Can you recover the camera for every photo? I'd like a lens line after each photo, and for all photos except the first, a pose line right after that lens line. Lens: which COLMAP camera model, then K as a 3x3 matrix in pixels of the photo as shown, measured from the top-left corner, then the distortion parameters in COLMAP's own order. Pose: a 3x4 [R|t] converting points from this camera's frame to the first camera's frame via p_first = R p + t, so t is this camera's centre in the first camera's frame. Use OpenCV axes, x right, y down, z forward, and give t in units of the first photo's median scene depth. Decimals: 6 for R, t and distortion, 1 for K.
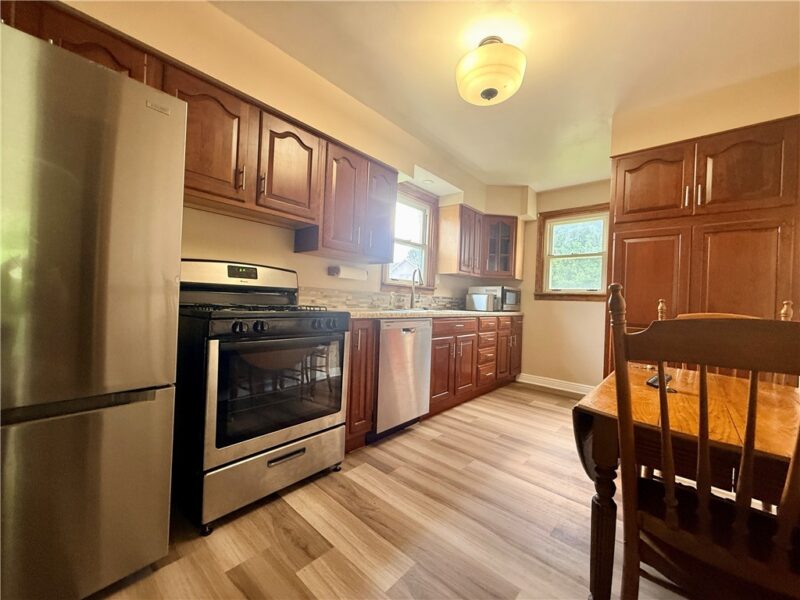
lens RADIAL K [[318.9, 0, 400.0], [0, 318.9, 300.0], [0, 0, 1]] dist [-0.000679, -0.000587]
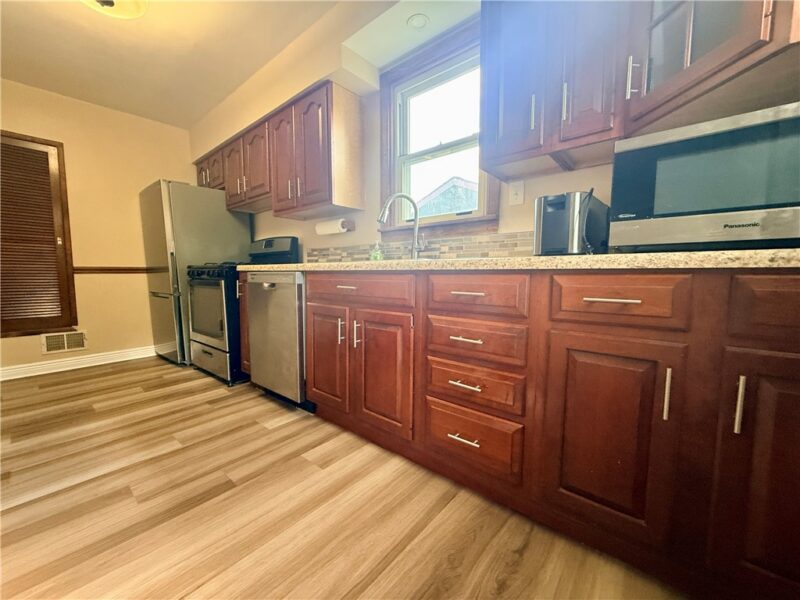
lens RADIAL K [[318.9, 0, 400.0], [0, 318.9, 300.0], [0, 0, 1]] dist [-0.000679, -0.000587]
pose [[0.013397, 0.045518, -0.998874, 0.880585], [-0.001313, 0.998963, 0.045504, 0.093352], [0.999909, 0.000702, 0.013443, 1.331786]]
